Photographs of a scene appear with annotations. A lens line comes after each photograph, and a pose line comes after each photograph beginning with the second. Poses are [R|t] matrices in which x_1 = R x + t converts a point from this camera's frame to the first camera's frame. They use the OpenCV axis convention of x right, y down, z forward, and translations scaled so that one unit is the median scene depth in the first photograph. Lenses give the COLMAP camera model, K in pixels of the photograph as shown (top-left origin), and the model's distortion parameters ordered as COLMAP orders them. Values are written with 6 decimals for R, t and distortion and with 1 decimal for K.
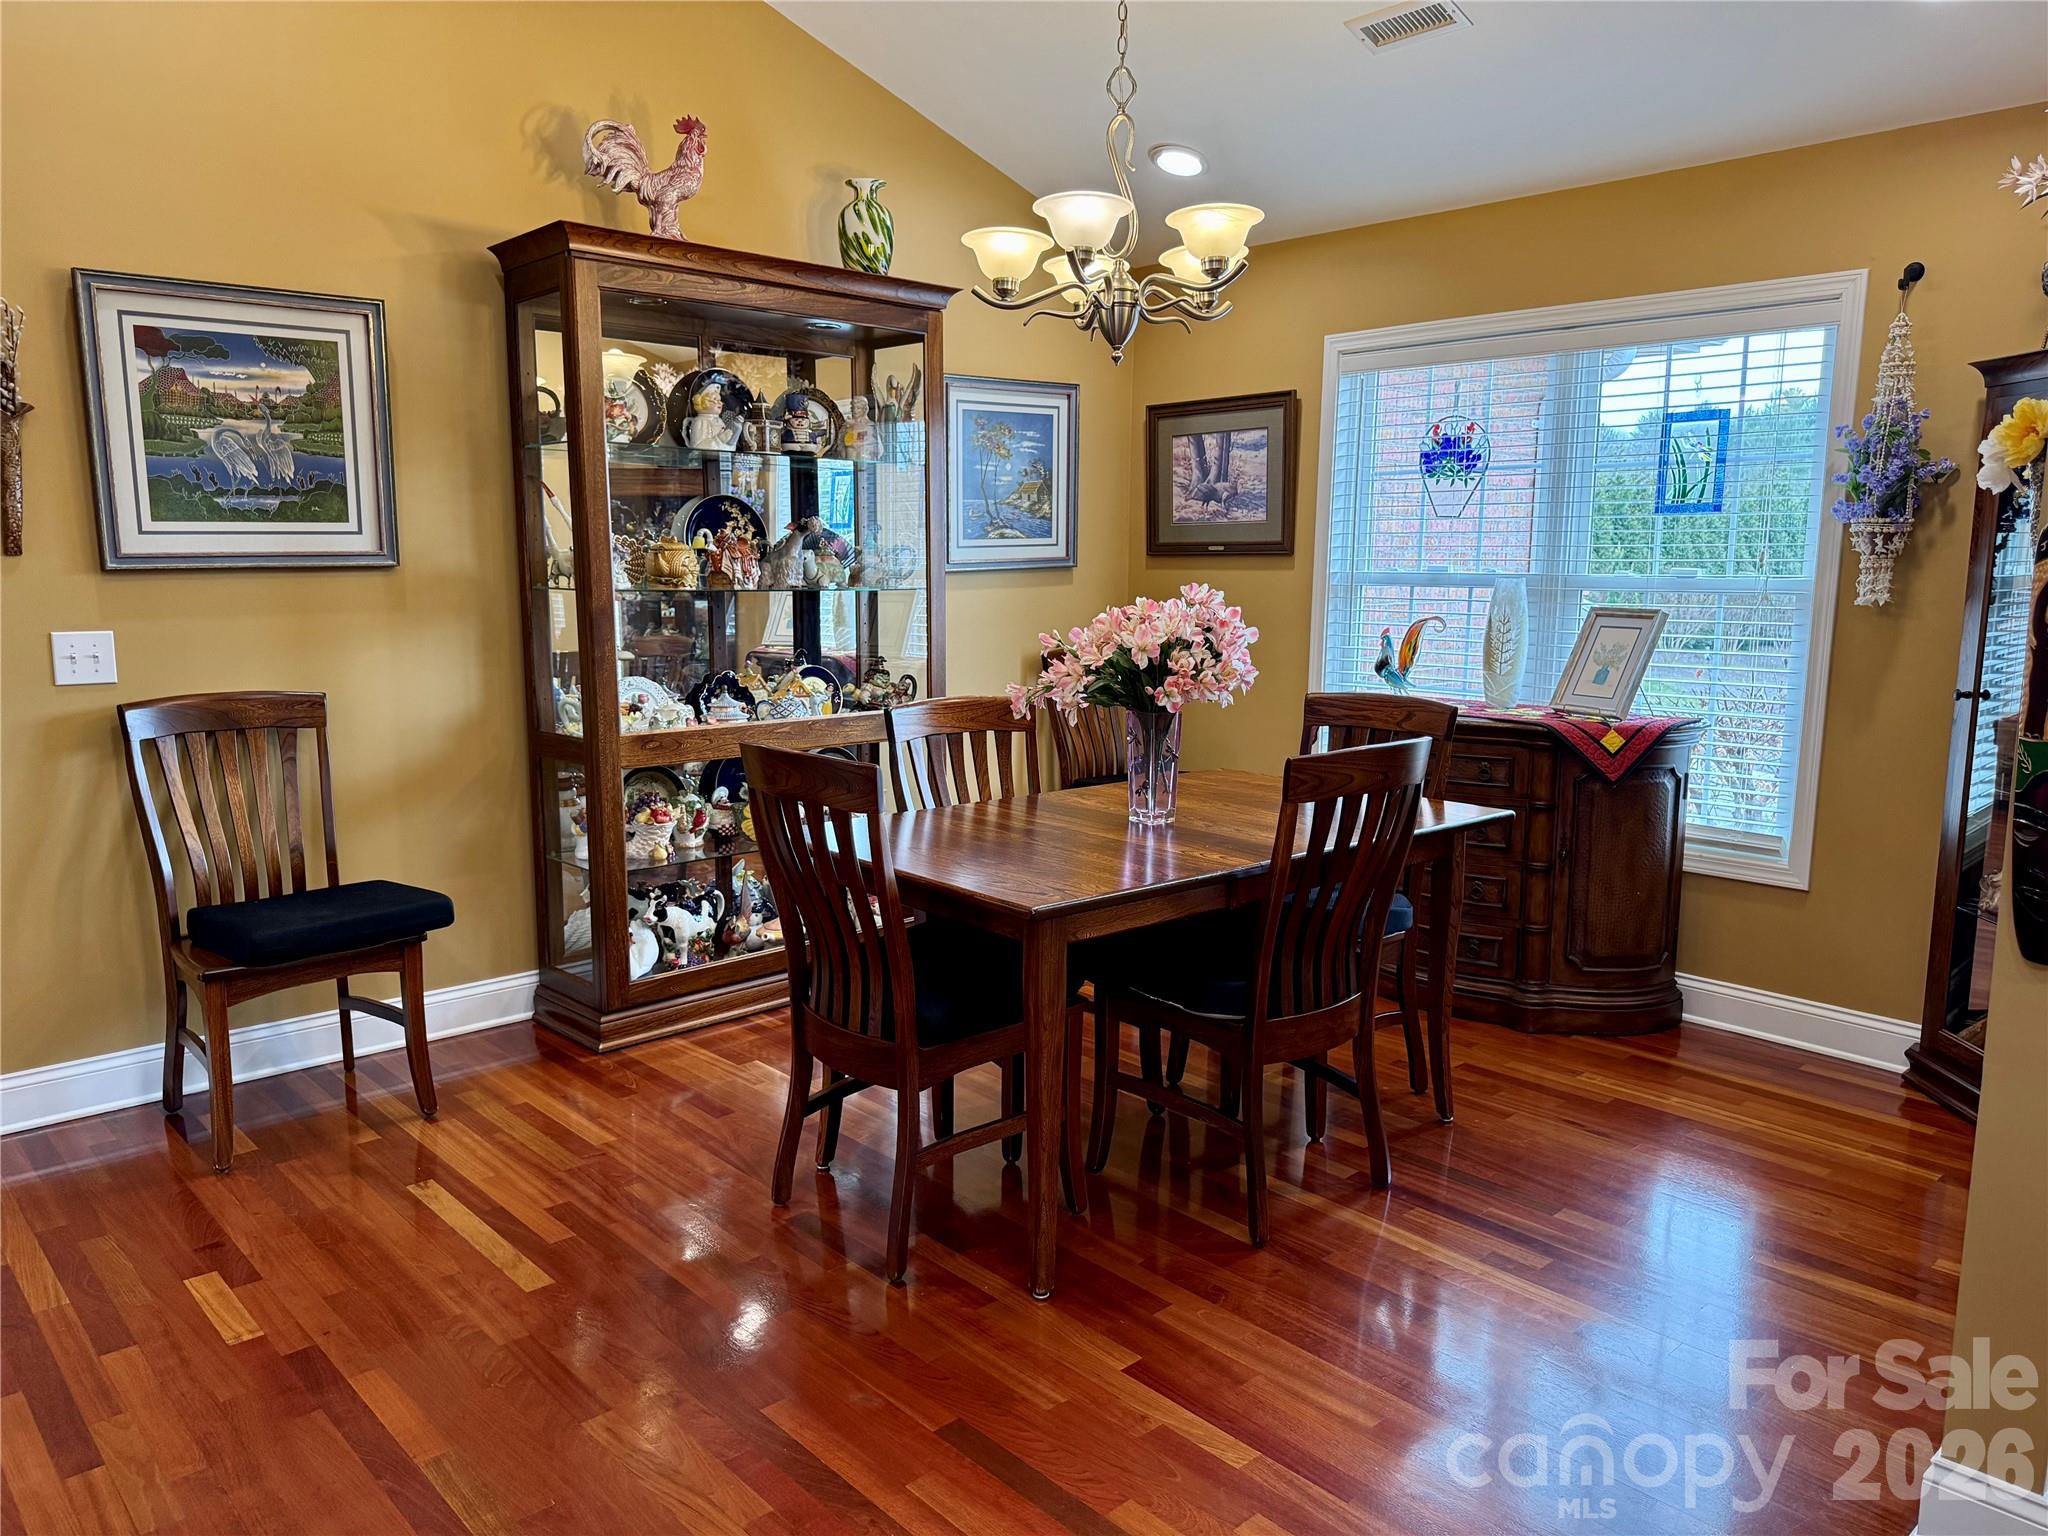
lens RADIAL K [[1415.9, 0, 1011.1], [0, 1415.9, 783.8], [0, 0, 1]] dist [0.063182, -0.082177]
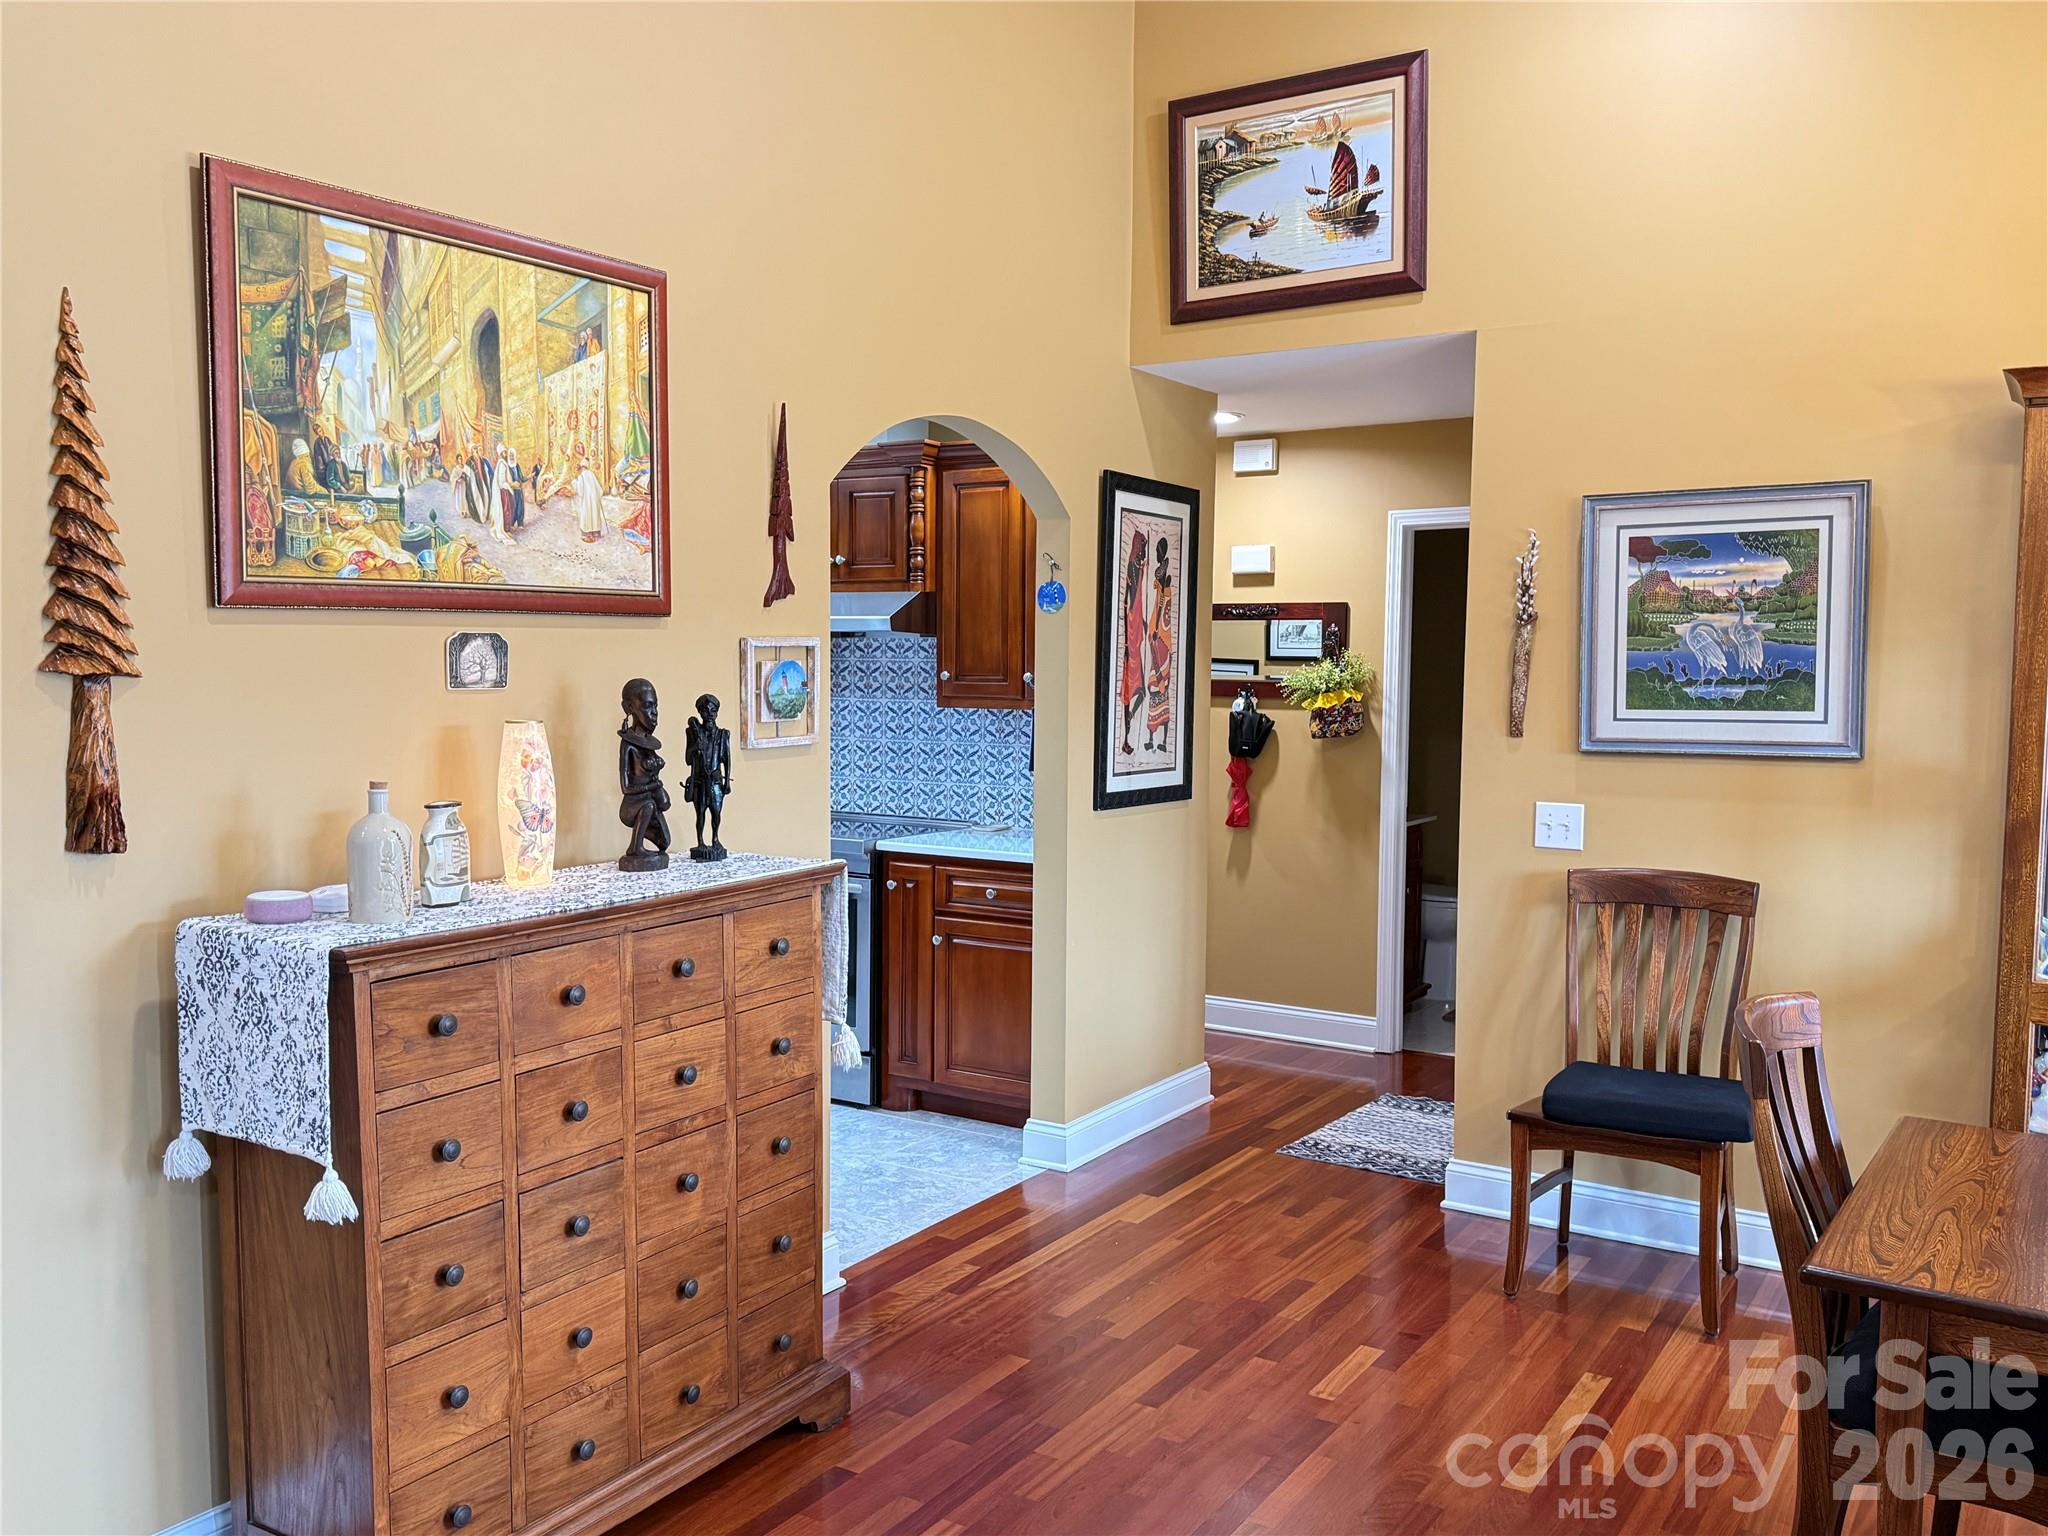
lens RADIAL K [[1681.9, 0, 1021.5], [0, 1681.9, 775.2], [0, 0, 1]] dist [0.007169, 0.002339]
pose [[0.244237, 0.068560, -0.967289, 0.524946], [-0.159067, 0.986819, 0.029781, -0.093883], [0.956580, 0.146590, 0.251923, 0.225576]]
